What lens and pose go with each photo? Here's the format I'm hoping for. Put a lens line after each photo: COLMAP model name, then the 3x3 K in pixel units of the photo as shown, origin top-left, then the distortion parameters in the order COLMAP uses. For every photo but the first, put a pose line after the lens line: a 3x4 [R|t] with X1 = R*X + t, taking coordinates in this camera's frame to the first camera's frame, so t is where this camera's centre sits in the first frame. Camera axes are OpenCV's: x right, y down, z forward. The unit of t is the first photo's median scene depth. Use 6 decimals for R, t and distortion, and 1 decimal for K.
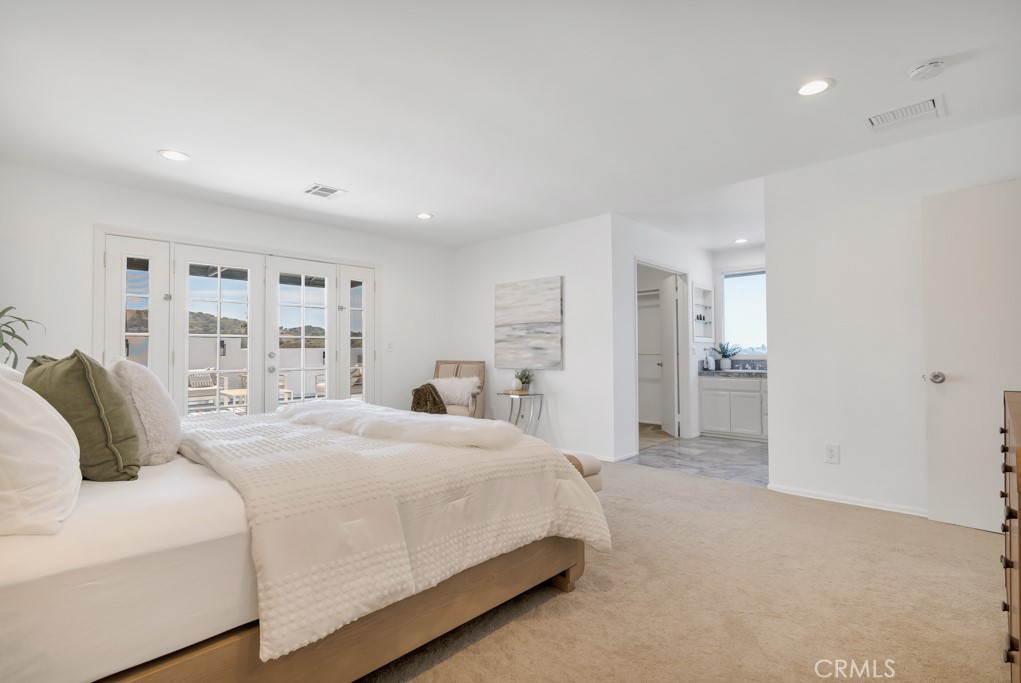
lens RADIAL K [[489.2, 0, 507.1], [0, 489.2, 347.0], [0, 0, 1]] dist [0.003674, 0.001007]
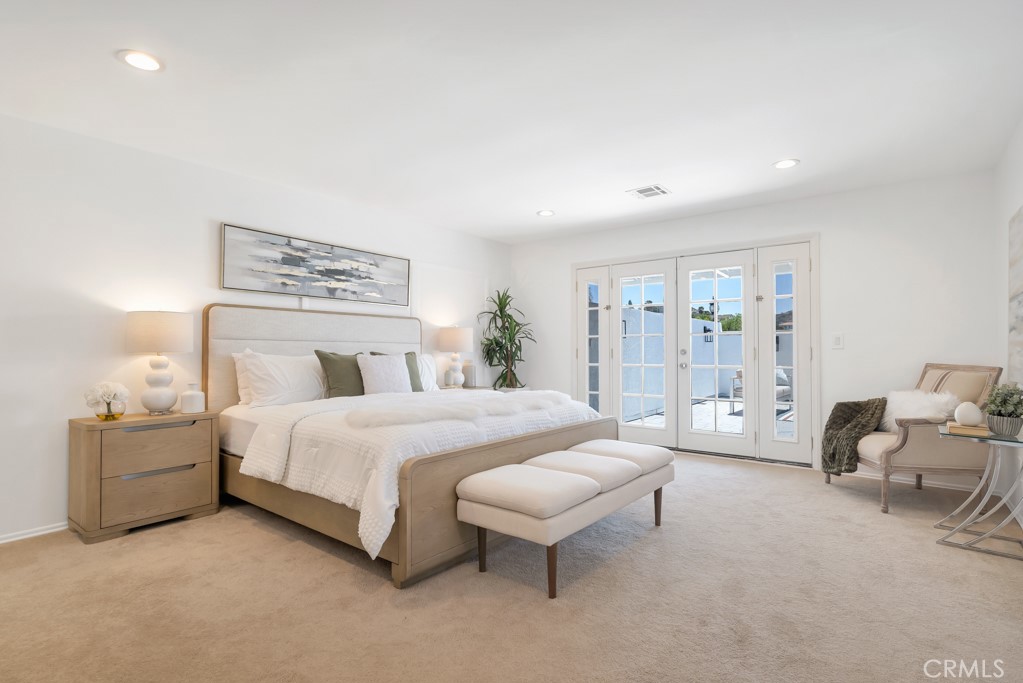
lens RADIAL K [[490.2, 0, 508.1], [0, 490.2, 347.0], [0, 0, 1]] dist [0.003674, 0.001007]
pose [[0.115891, -0.000143, -0.993262, 0.526582], [0.010764, 0.999941, 0.001112, 0.000882], [0.993204, -0.010821, 0.115886, 0.504479]]
